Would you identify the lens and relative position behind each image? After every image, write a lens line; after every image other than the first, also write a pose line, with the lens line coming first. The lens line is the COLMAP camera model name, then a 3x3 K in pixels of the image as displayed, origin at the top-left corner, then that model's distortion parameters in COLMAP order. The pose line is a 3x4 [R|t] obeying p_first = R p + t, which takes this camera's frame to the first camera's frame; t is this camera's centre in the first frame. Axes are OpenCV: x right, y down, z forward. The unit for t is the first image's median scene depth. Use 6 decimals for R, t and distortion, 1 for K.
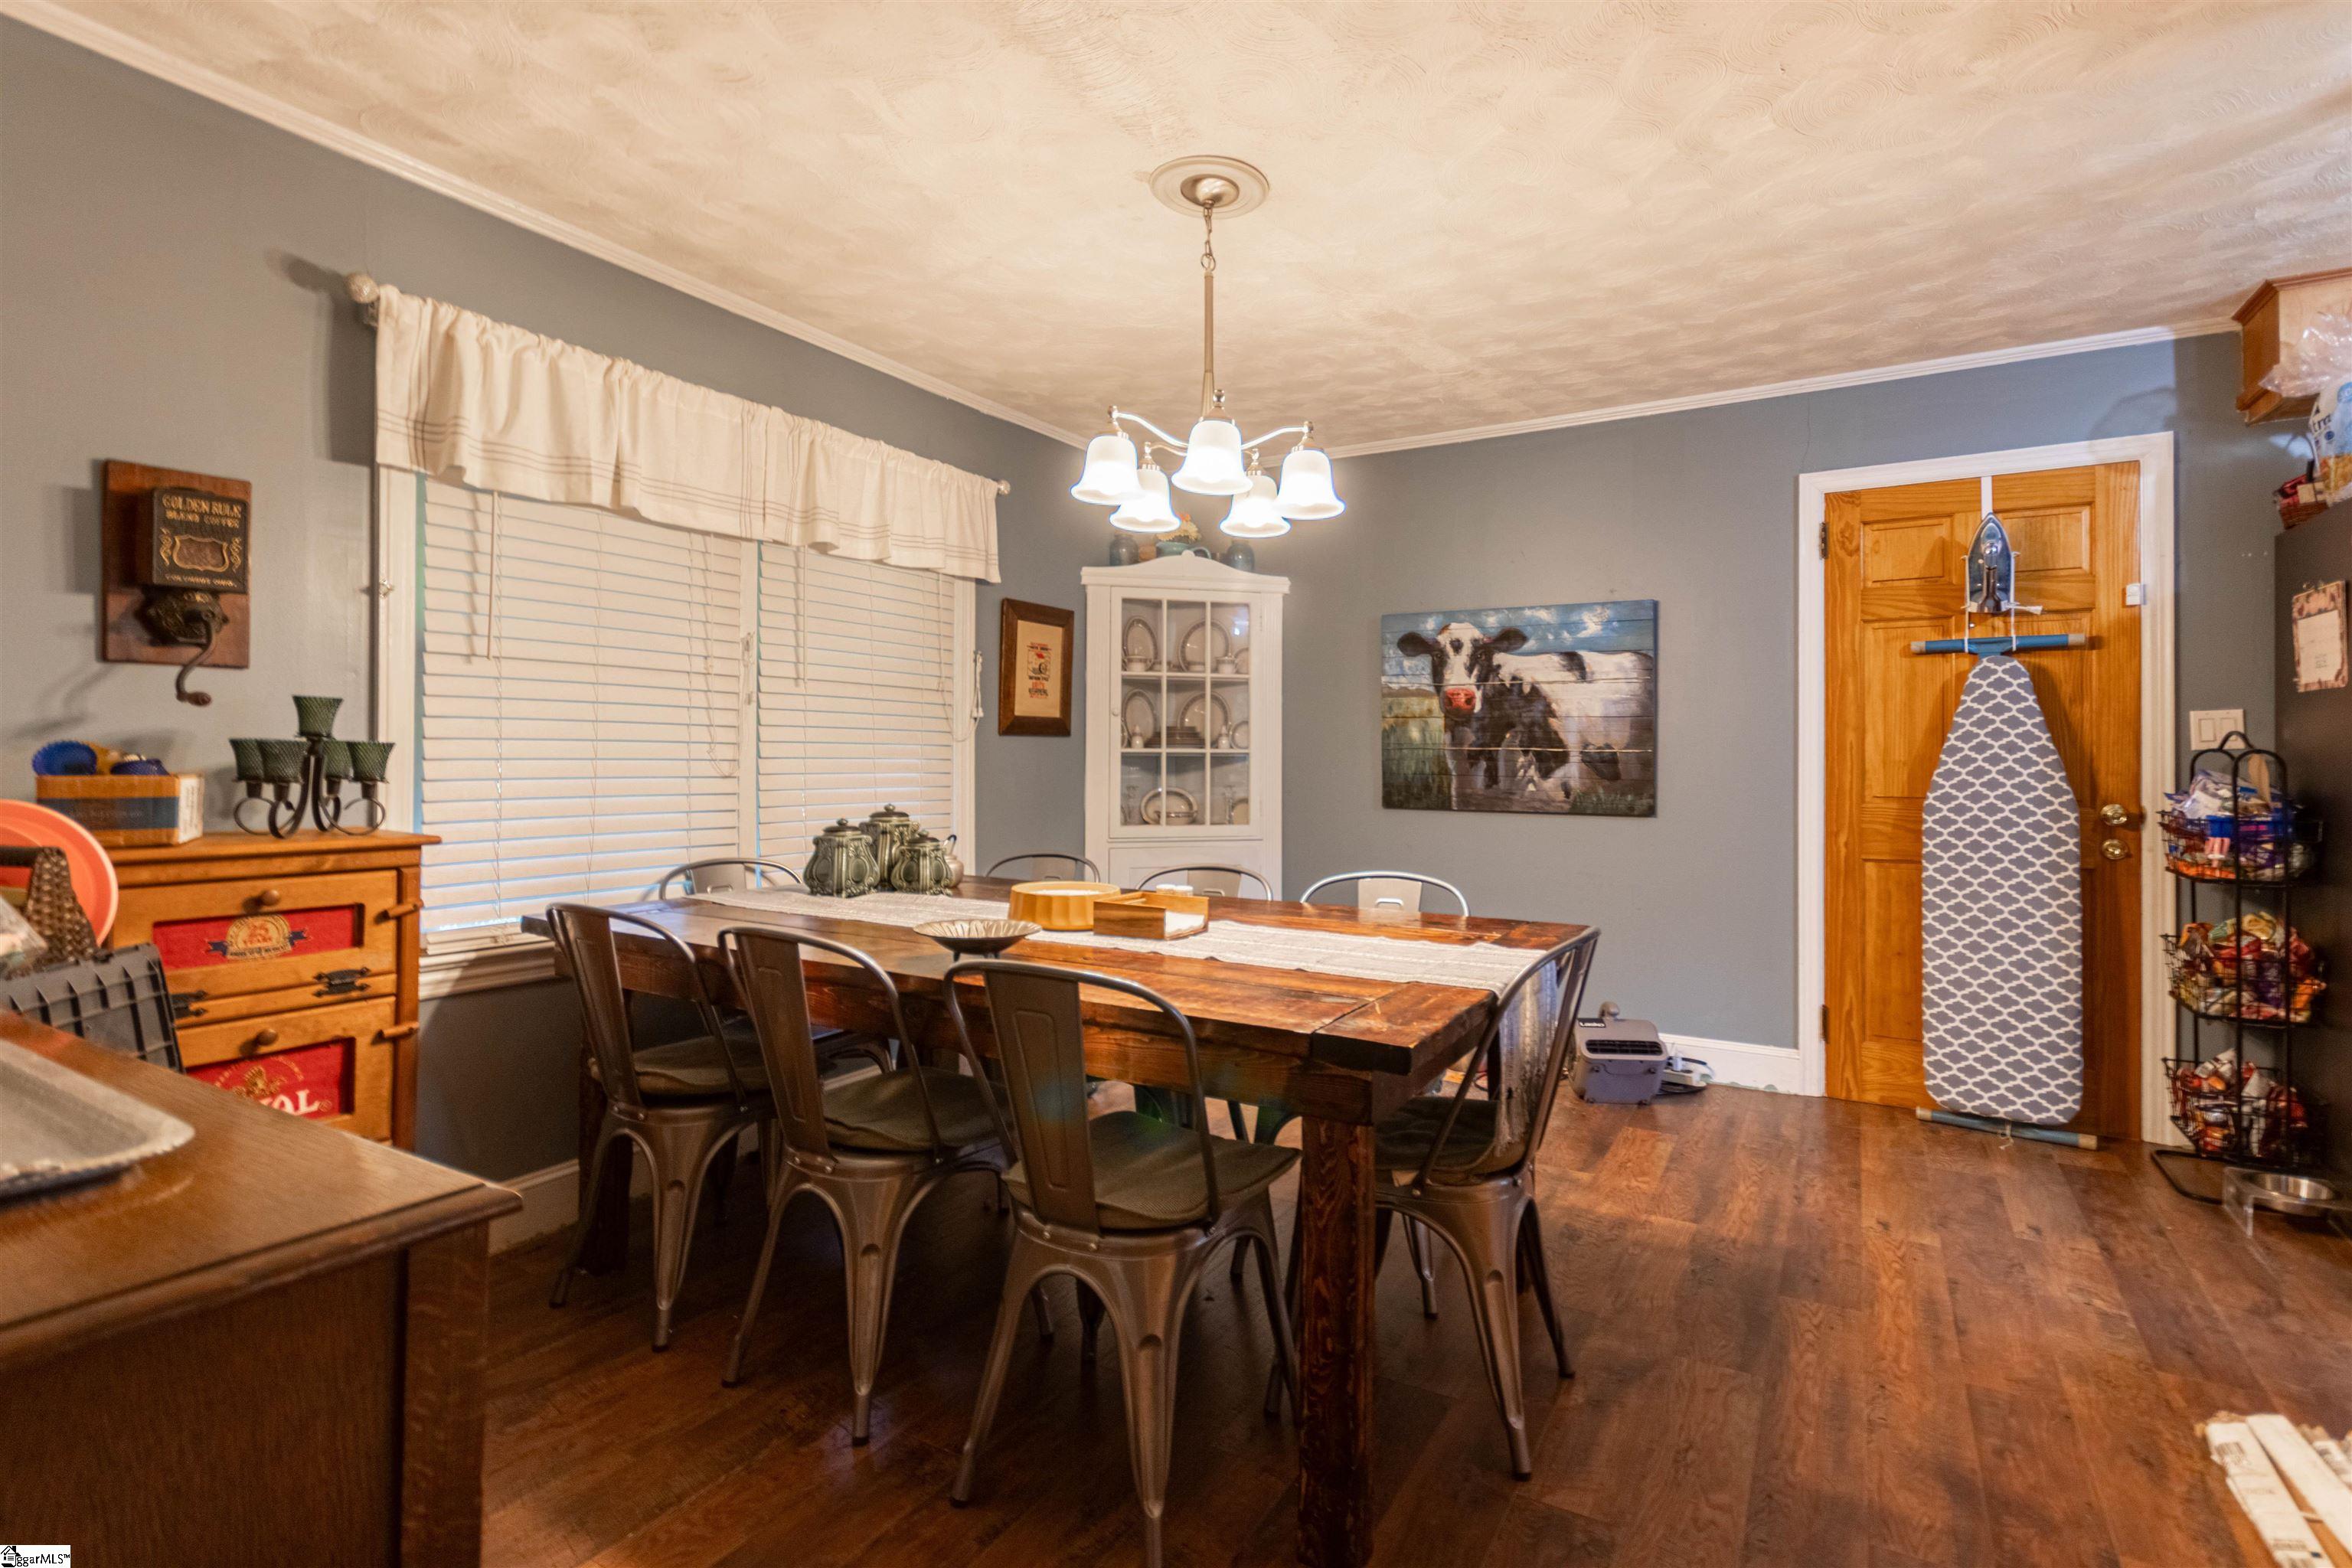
lens RADIAL K [[1107.9, 0, 1174.9], [0, 1107.9, 763.6], [0, 0, 1]] dist [0.001302, 0.001024]
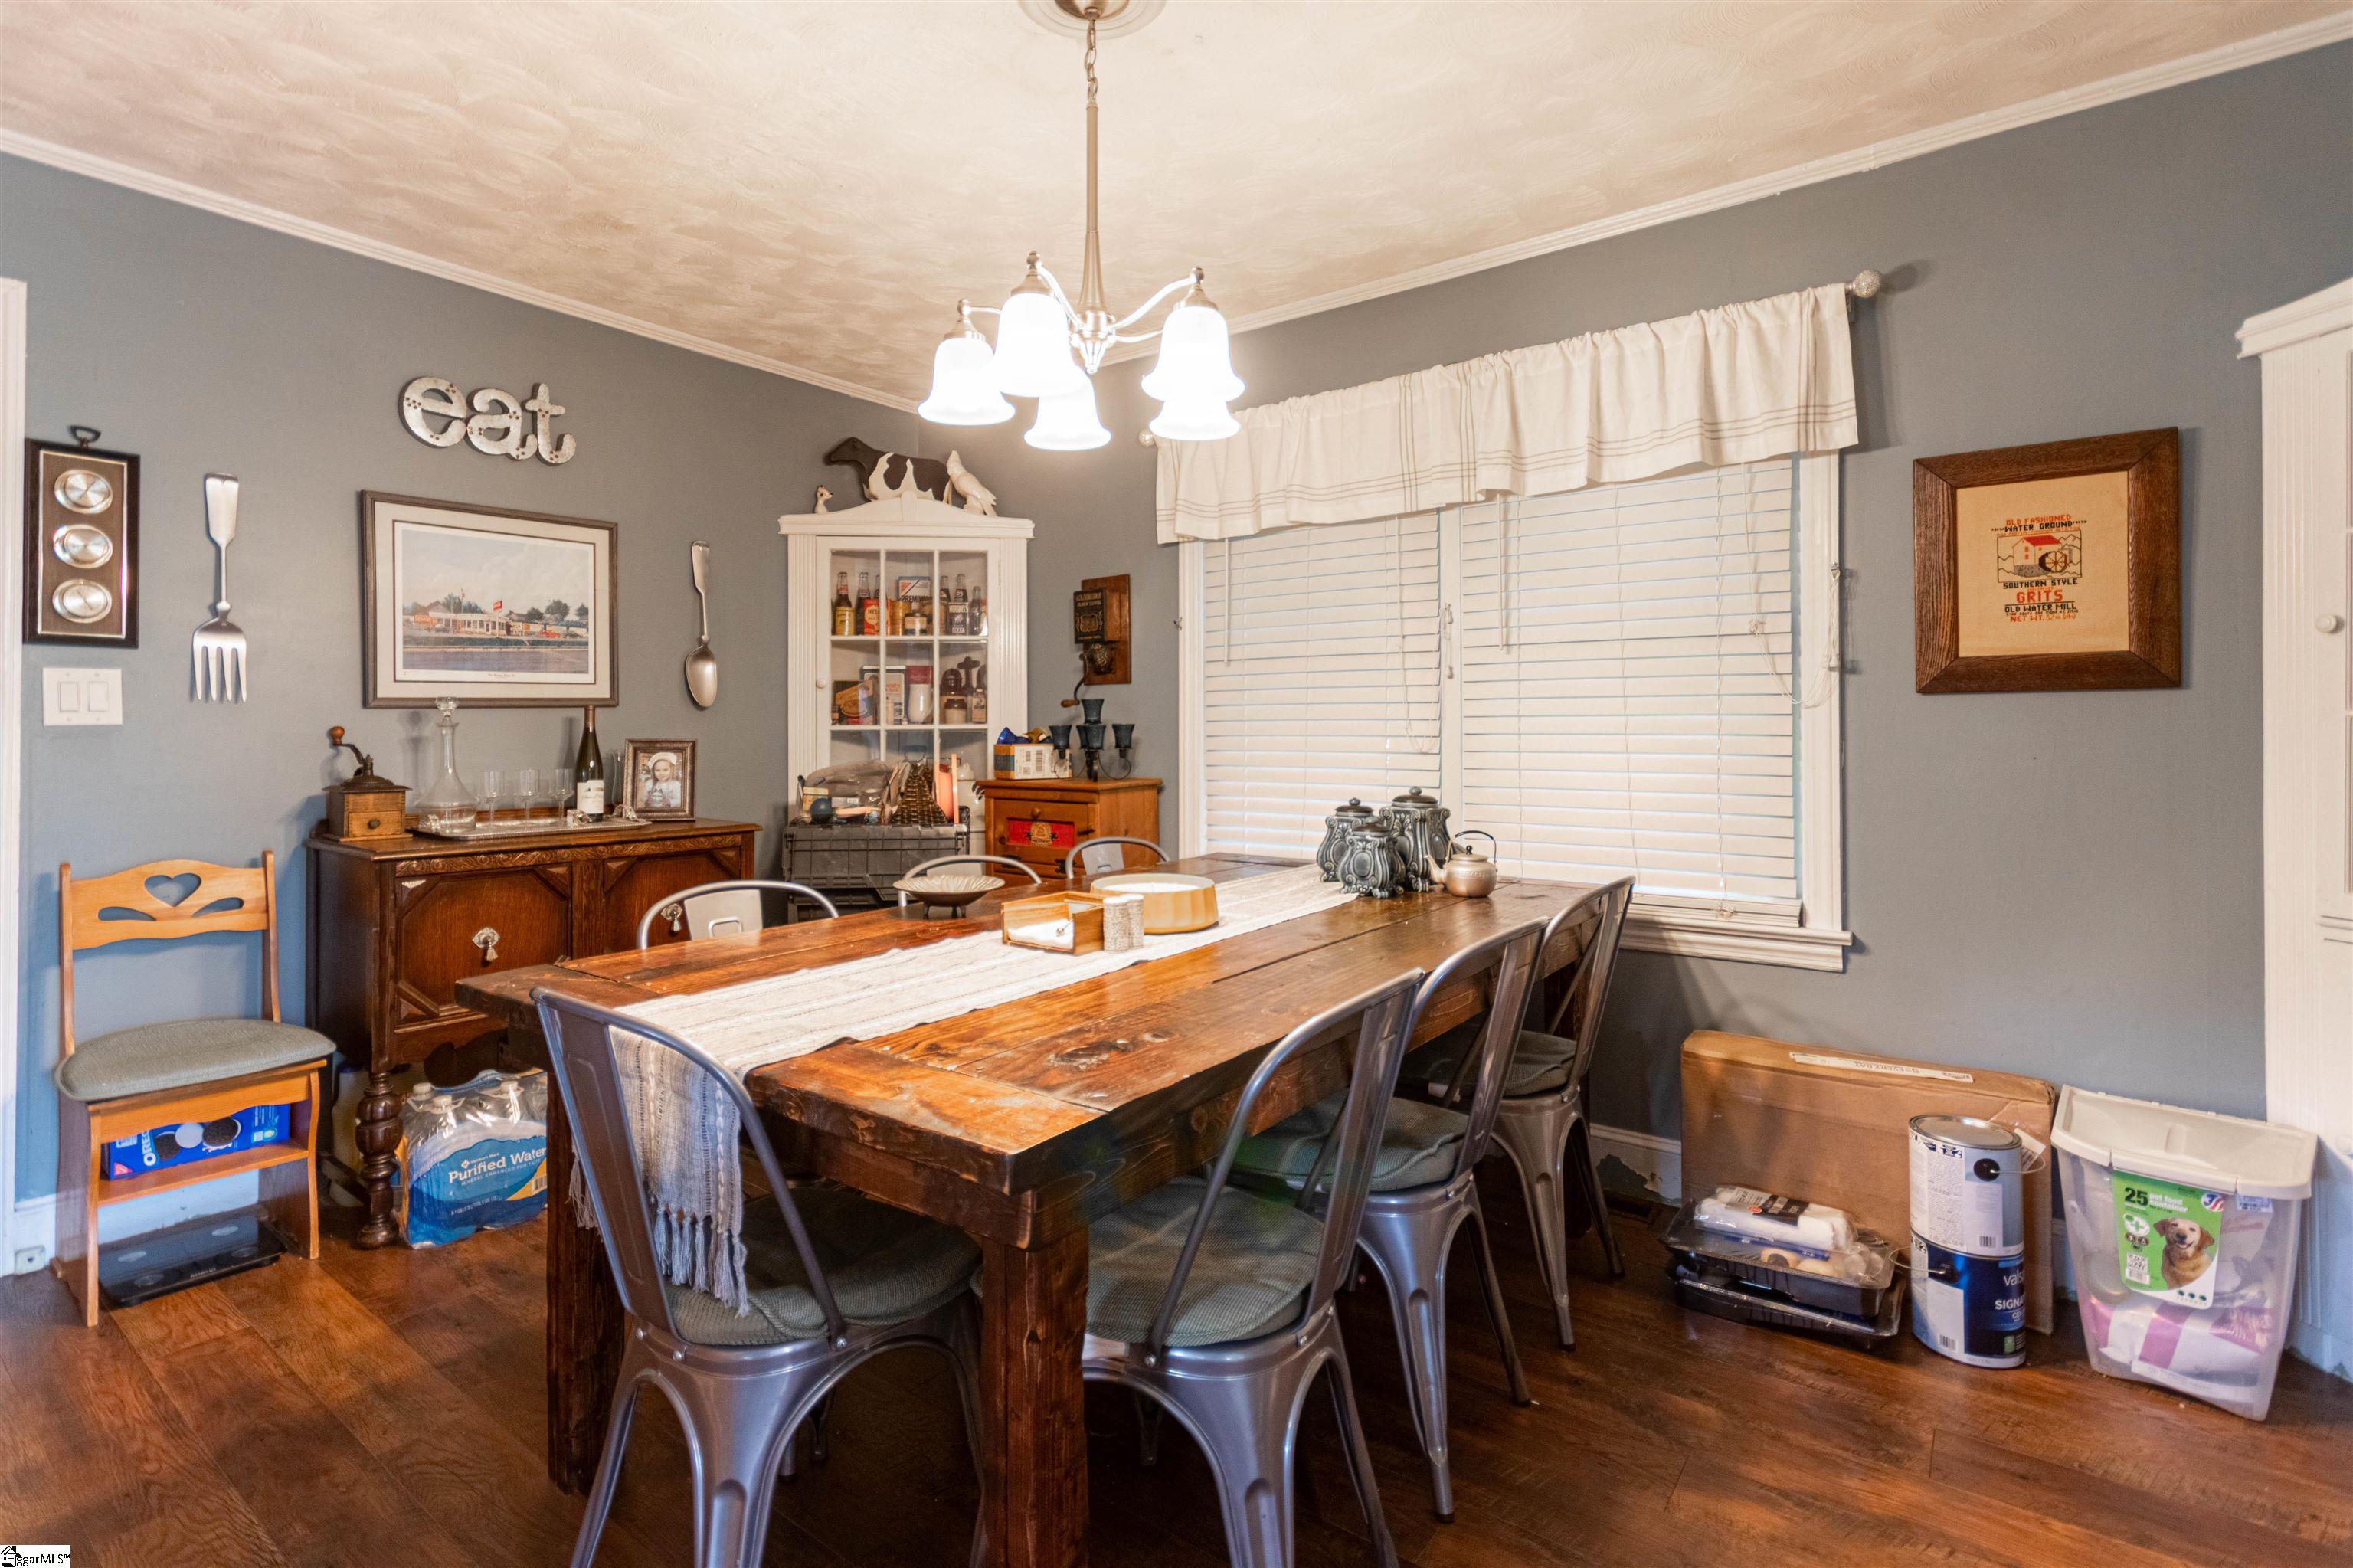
lens RADIAL K [[1108.4, 0, 1166.4], [0, 1108.4, 731.4], [0, 0, 1]] dist [0.001302, 0.001024]
pose [[-0.092506, -0.003094, -0.995707, 0.571525], [-0.002510, 0.999993, -0.002875, -0.003800], [0.995709, 0.002233, -0.092513, 0.806920]]
